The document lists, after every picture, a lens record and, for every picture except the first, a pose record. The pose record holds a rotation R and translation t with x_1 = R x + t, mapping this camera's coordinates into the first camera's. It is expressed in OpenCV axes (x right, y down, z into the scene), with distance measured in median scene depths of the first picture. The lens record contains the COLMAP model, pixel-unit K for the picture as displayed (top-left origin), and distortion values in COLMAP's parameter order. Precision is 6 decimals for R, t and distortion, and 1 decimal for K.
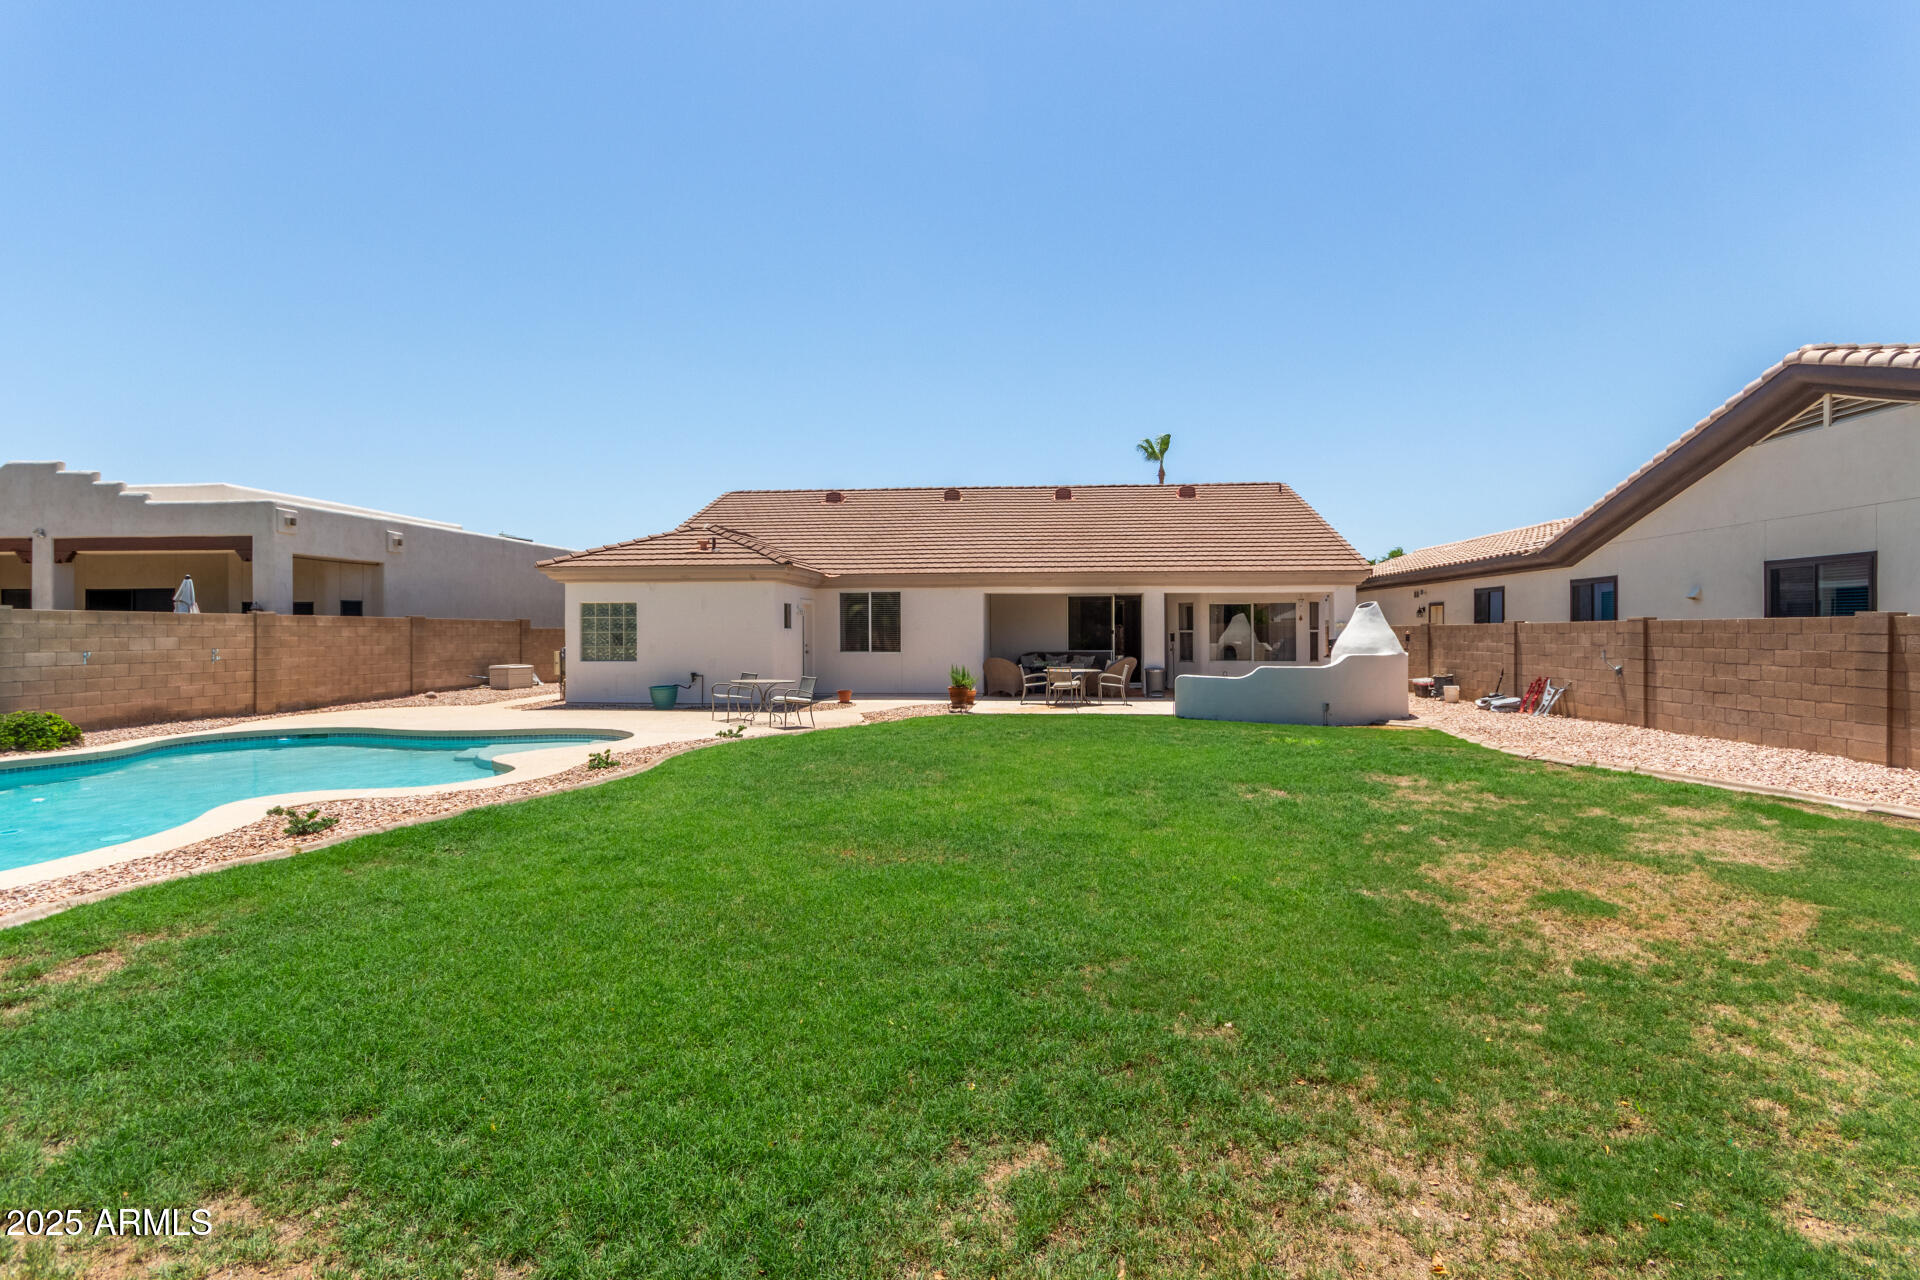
lens RADIAL K [[889.6, 0, 964.9], [0, 889.6, 633.2], [0, 0, 1]] dist [0.002532, 0.002288]
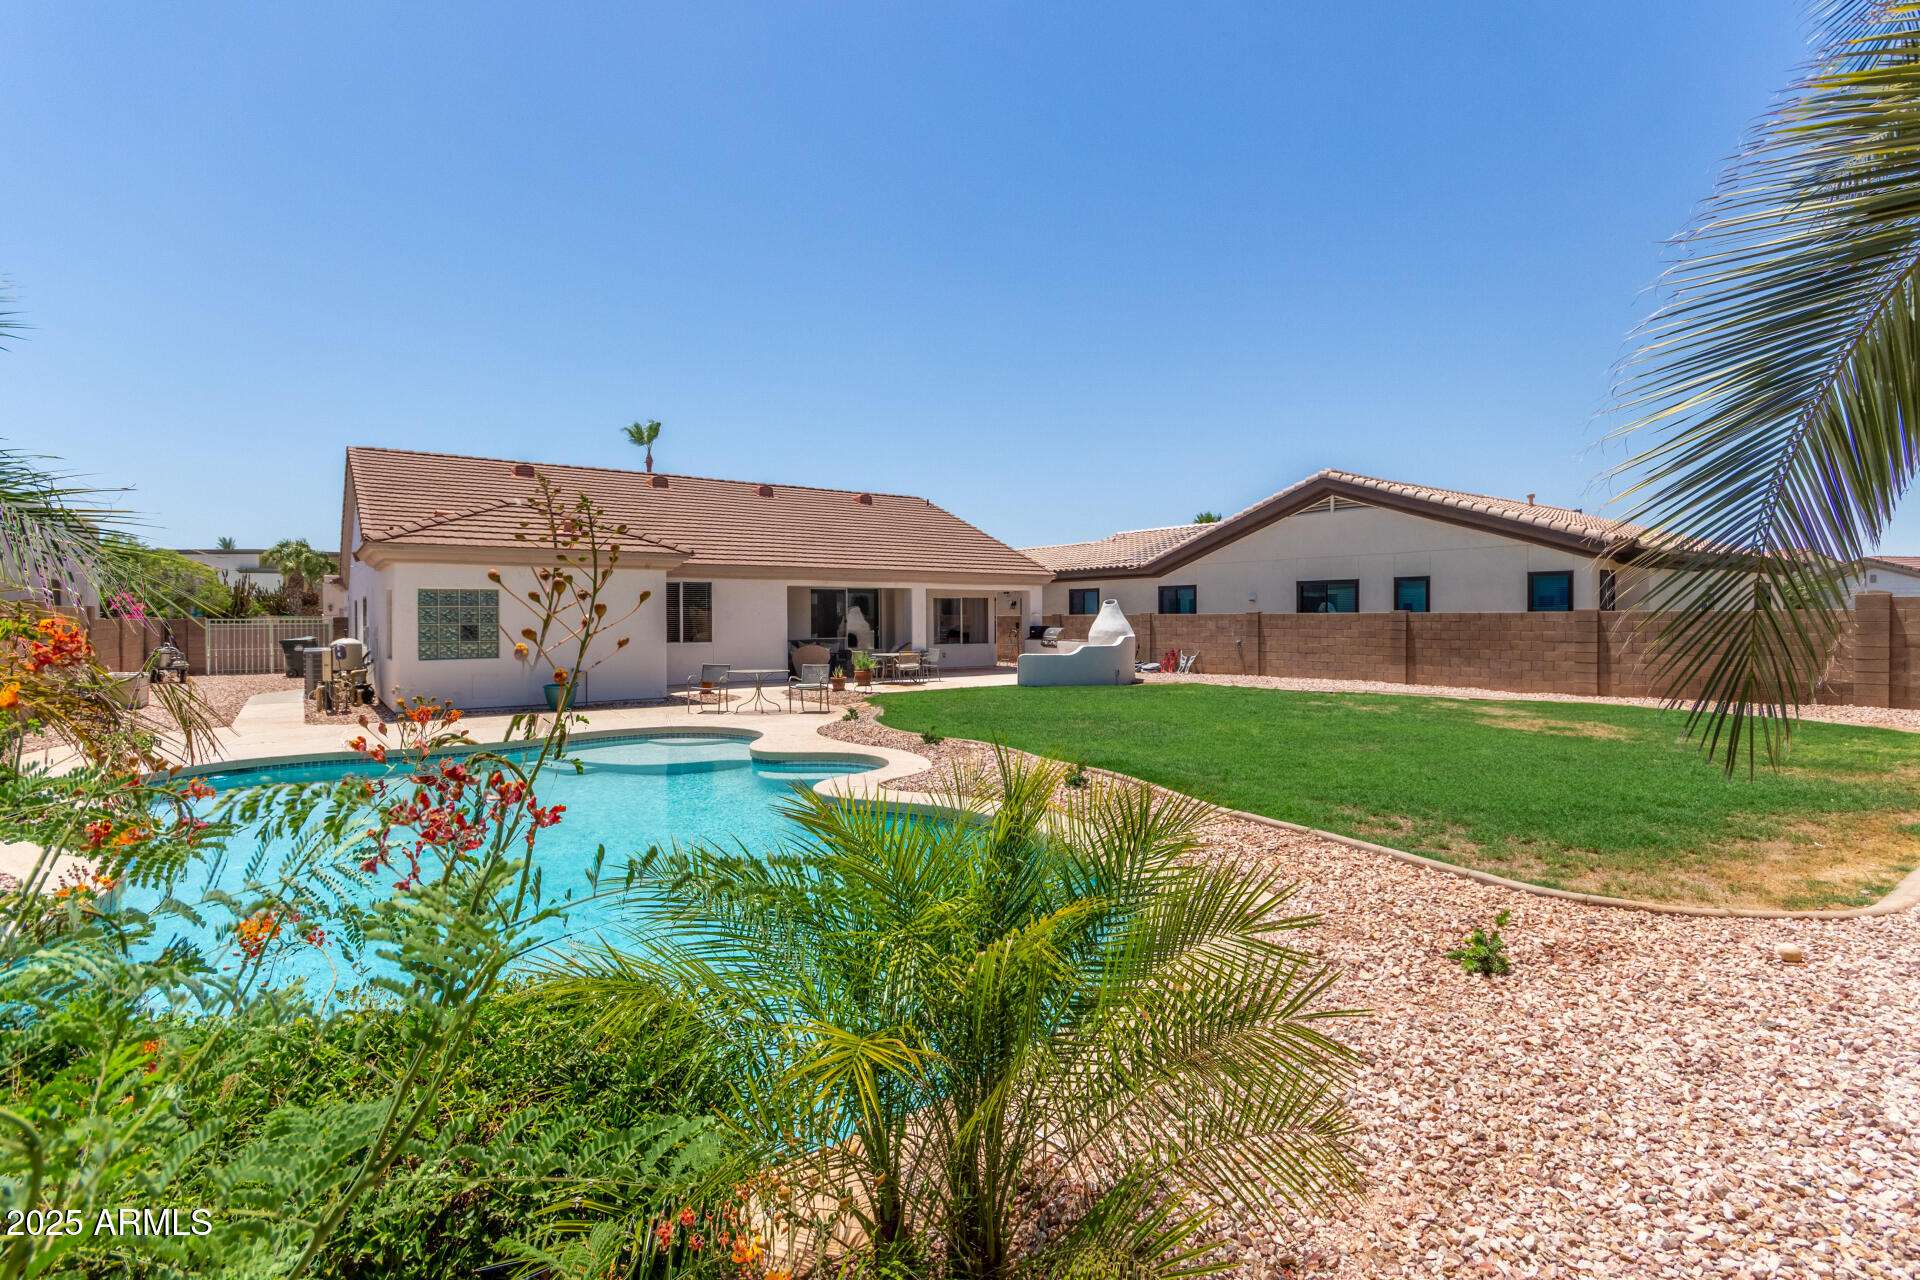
lens RADIAL K [[889.6, 0, 975.5], [0, 889.6, 627.4], [0, 0, 1]] dist [0.002532, 0.002288]
pose [[0.741605, -0.009554, 0.670768, -0.597208], [0.004246, 0.999945, 0.009549, -0.004305], [-0.670823, -0.004234, 0.741605, 0.068479]]
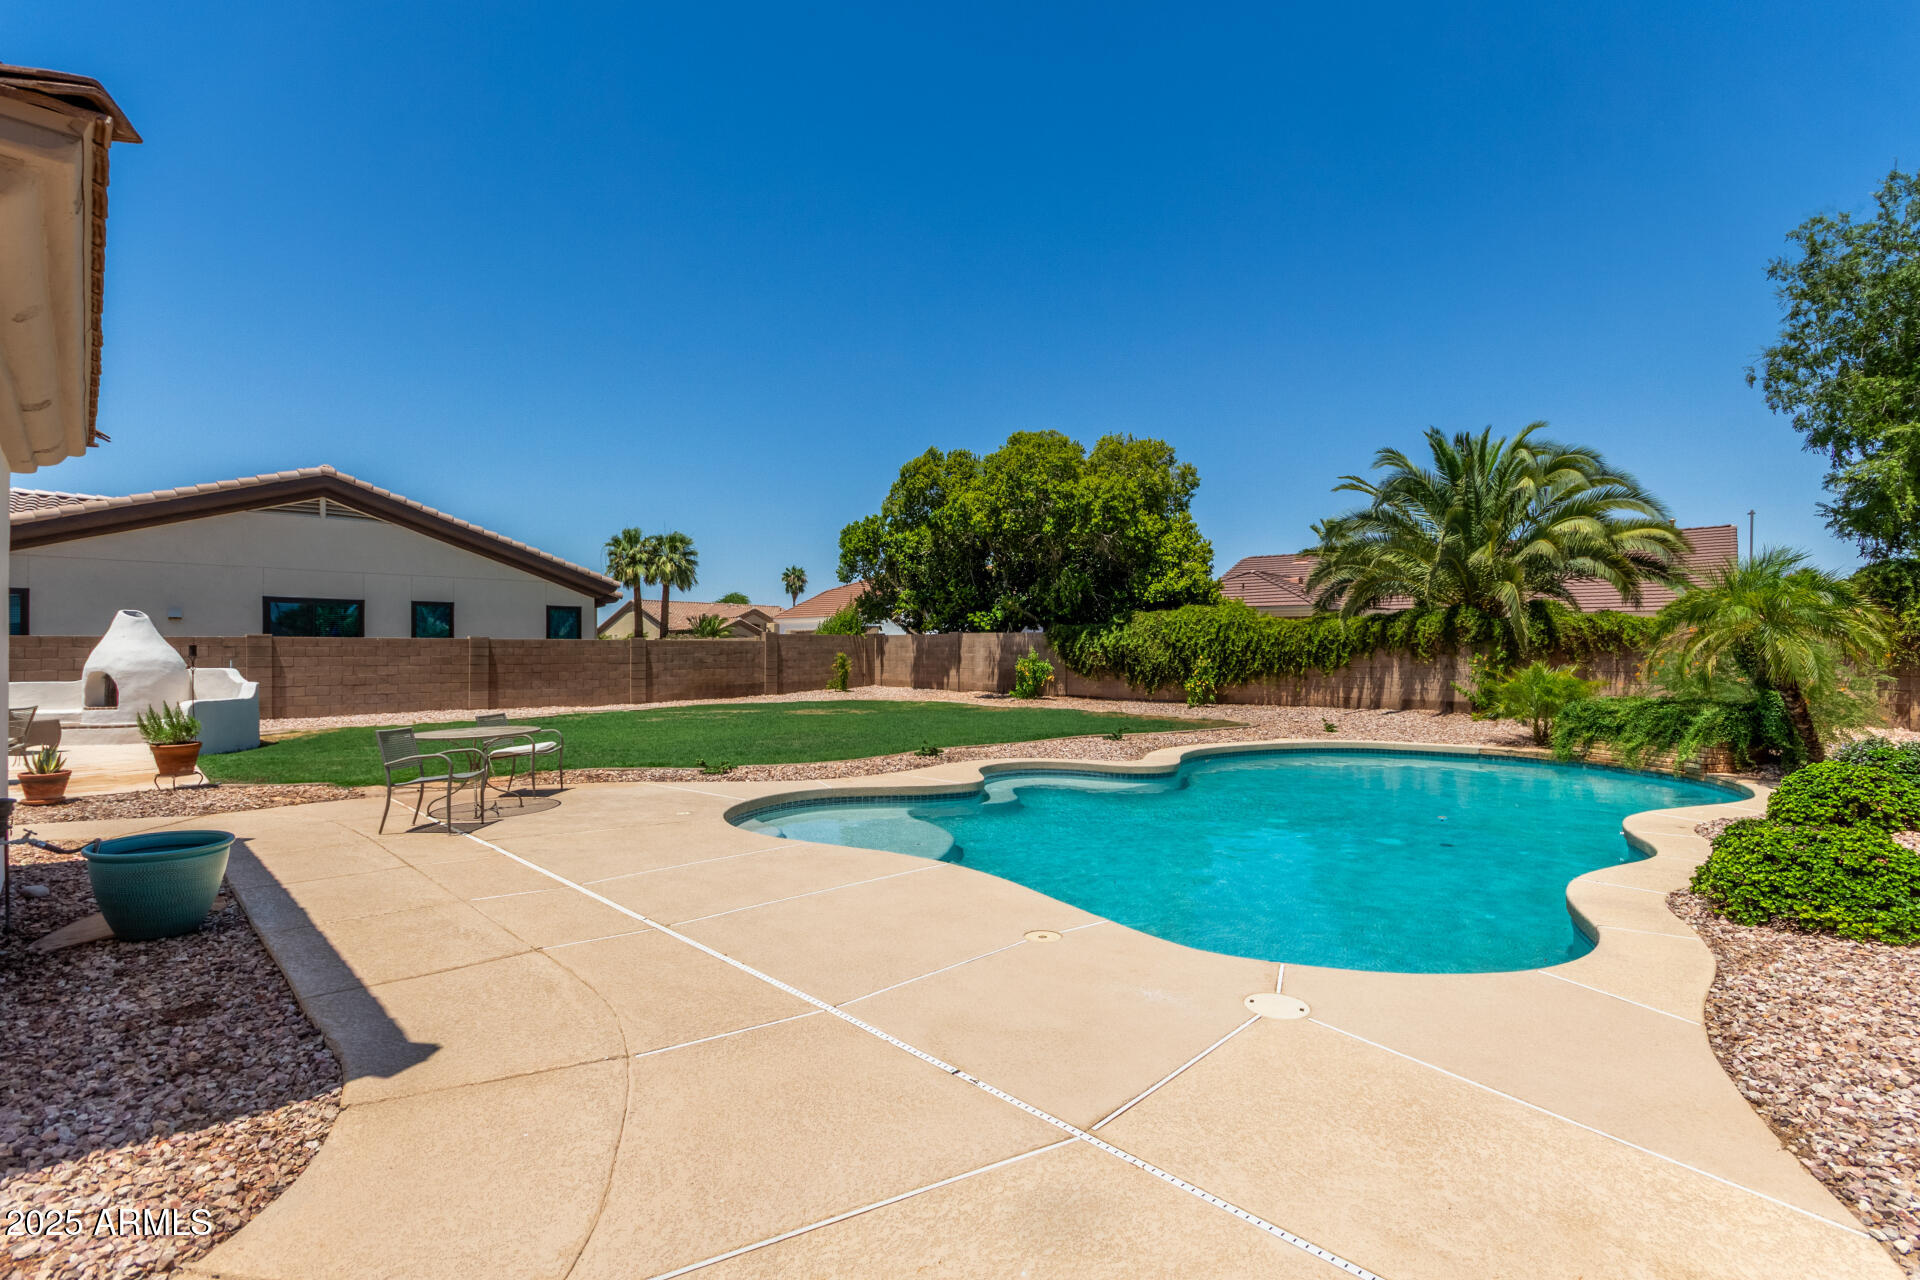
lens RADIAL K [[889.6, 0, 968.2], [0, 889.6, 647.4], [0, 0, 1]] dist [0.002532, 0.002288]
pose [[-0.766945, -0.001753, 0.641710, -0.643853], [-0.000677, 0.999998, 0.001922, -0.001610], [-0.641712, 0.001040, -0.766945, 1.009426]]
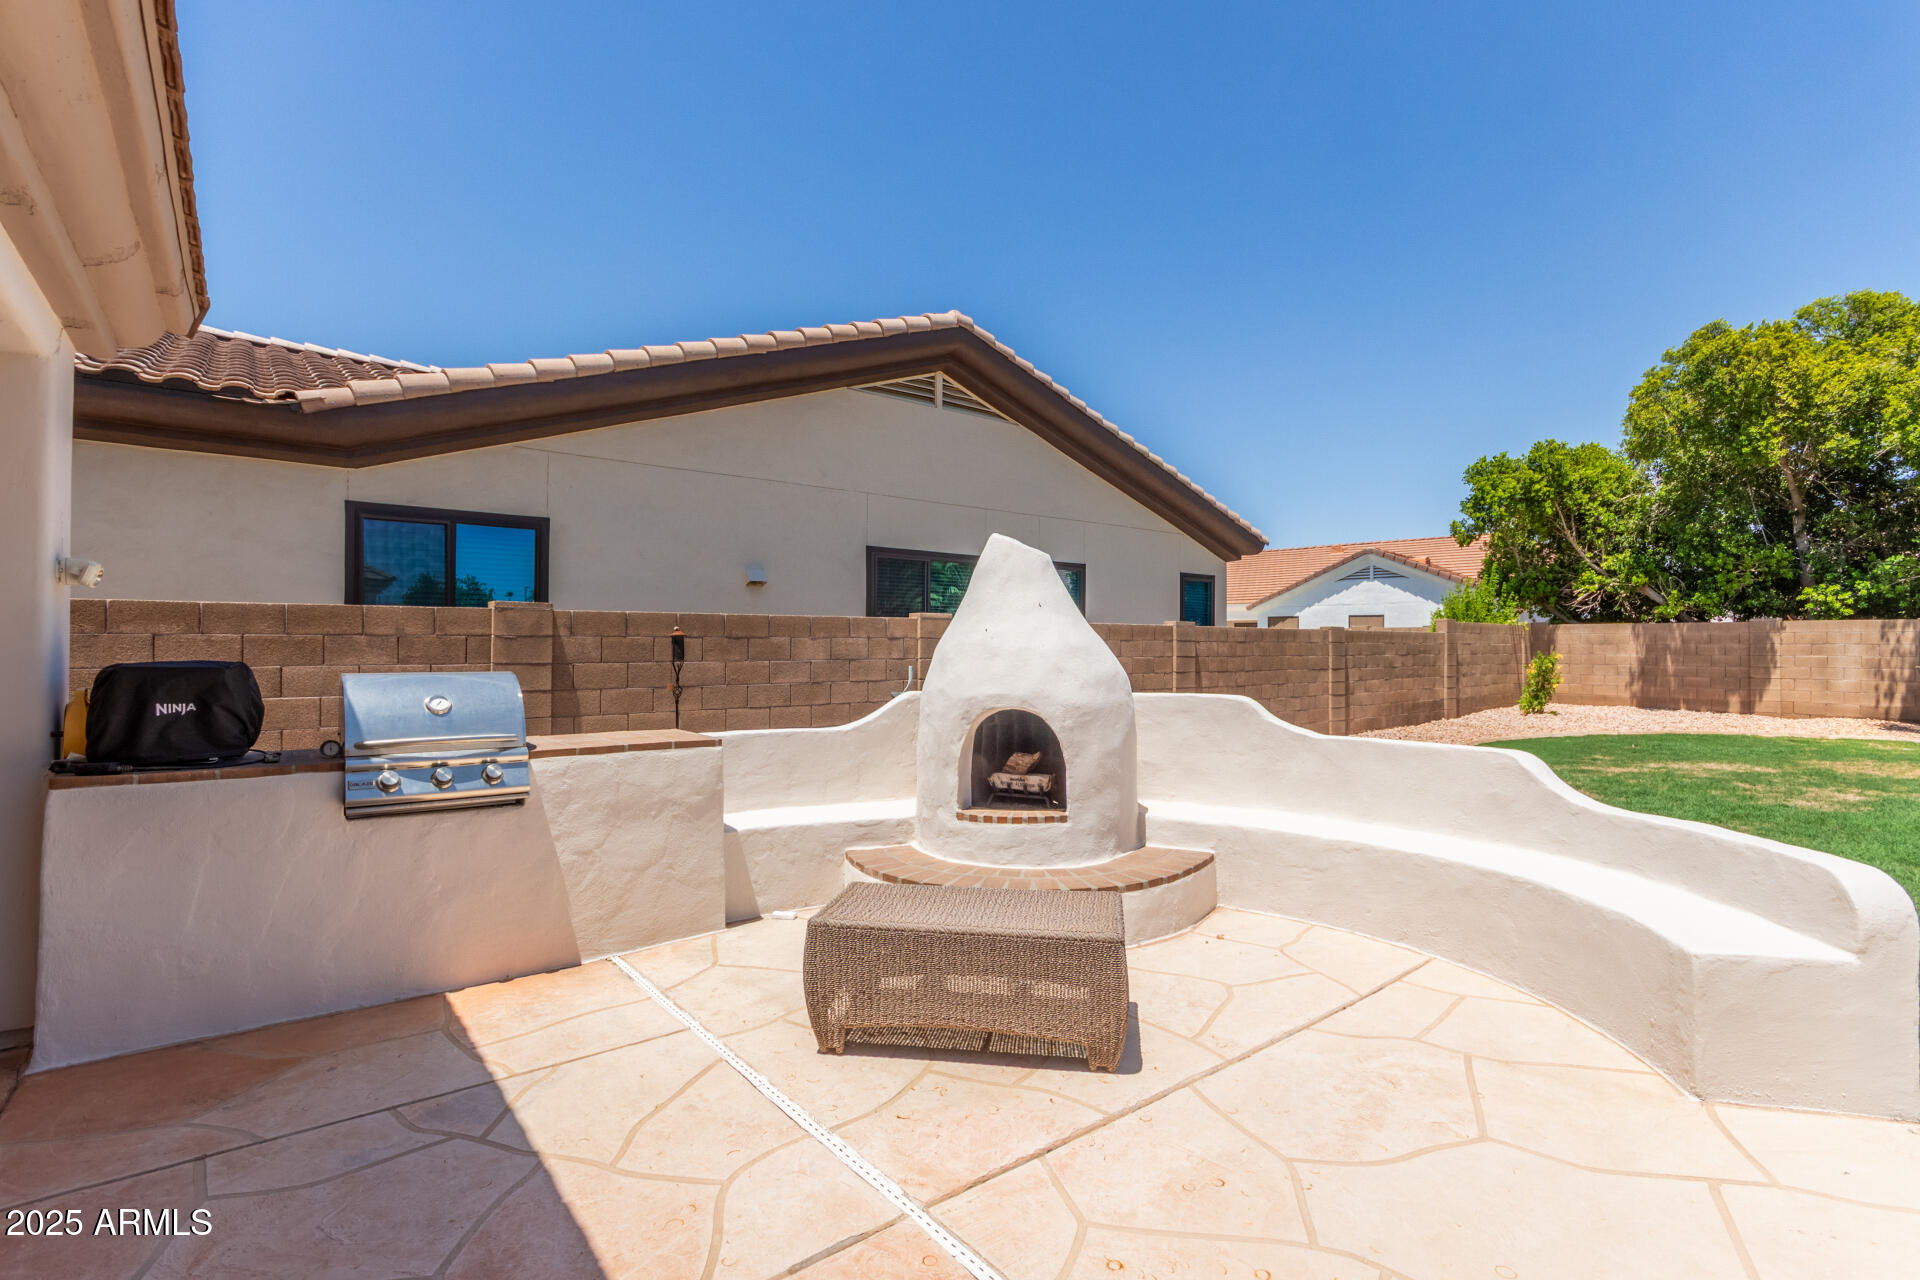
lens RADIAL K [[889.6, 0, 965.7], [0, 889.6, 634.2], [0, 0, 1]] dist [0.002532, 0.002288]
pose [[-0.698459, 0.003345, 0.715643, 0.211156], [-0.003395, 0.999962, -0.007987, 0.001361], [-0.715642, -0.008008, -0.698421, 1.089292]]
